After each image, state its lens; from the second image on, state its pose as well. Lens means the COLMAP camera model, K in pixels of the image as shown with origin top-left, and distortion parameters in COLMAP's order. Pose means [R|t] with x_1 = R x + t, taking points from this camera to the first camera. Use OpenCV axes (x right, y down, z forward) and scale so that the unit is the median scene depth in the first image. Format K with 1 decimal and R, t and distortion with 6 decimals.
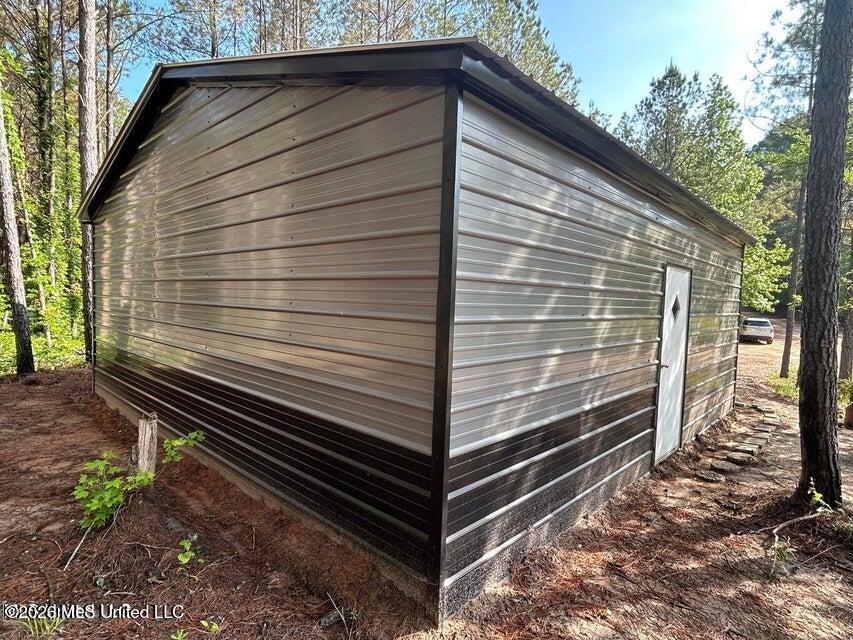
lens RADIAL K [[467.7, 0, 425.5], [0, 467.7, 322.4], [0, 0, 1]] dist [0.002505, 0.000580]
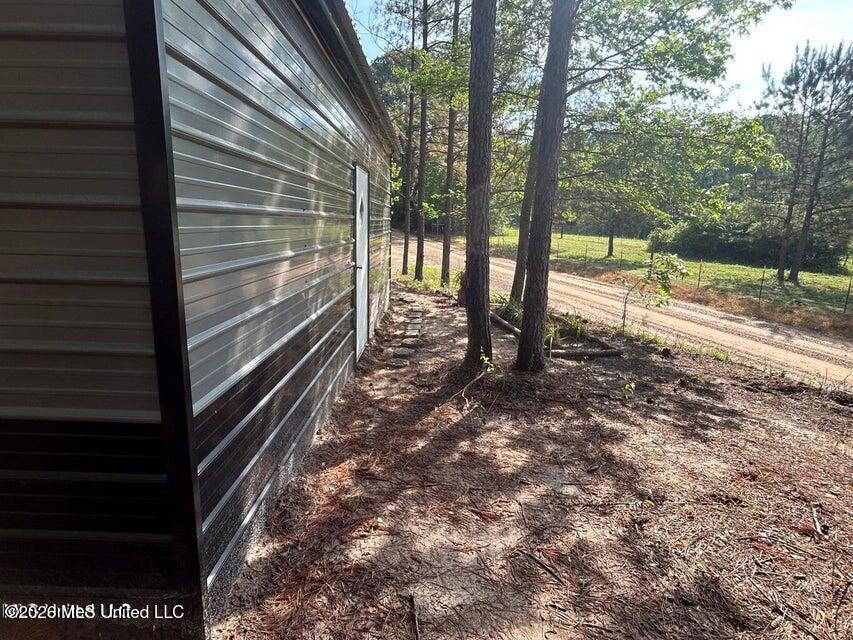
lens RADIAL K [[467.7, 0, 421.9], [0, 467.7, 319.1], [0, 0, 1]] dist [0.002505, 0.000580]
pose [[0.752222, -0.152077, 0.641120, -0.070696], [0.039274, 0.981619, 0.186765, 0.026712], [-0.657738, -0.115310, 0.744368, 0.198477]]
